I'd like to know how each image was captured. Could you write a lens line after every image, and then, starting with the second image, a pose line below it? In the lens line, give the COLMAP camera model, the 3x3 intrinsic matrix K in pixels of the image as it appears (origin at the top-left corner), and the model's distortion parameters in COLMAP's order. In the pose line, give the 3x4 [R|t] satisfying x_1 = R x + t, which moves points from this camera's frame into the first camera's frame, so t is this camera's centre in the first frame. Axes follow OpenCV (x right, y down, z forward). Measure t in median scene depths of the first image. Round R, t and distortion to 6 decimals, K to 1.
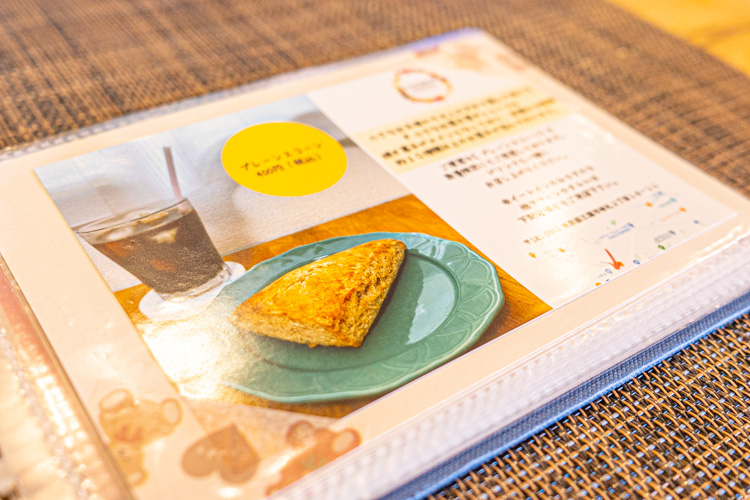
lens RADIAL K [[785.9, 0, 375.9], [0, 785.9, 249.0], [0, 0, 1]] dist [-0.015214, 0.000000]
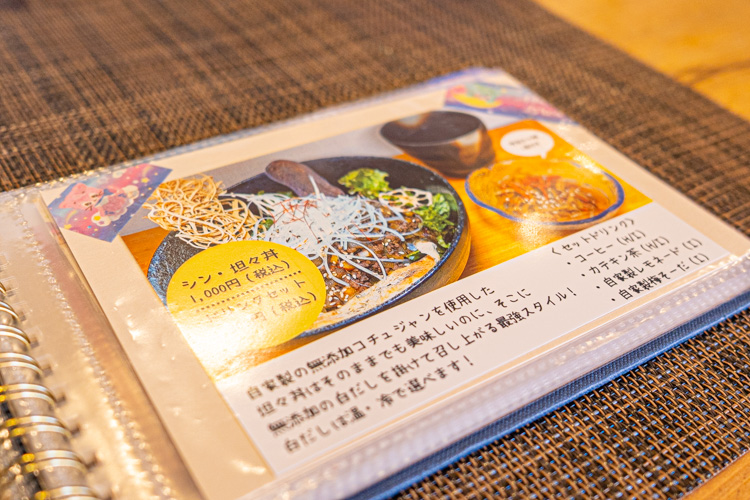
lens RADIAL K [[785.9, 0, 375.0], [0, 785.9, 250.6], [0, 0, 1]] dist [-0.015214, 0.000000]
pose [[0.999790, 0.001086, -0.020487, 0.000200], [-0.001561, 0.999730, -0.023193, -0.000657], [0.020457, 0.023220, 0.999521, -0.120462]]
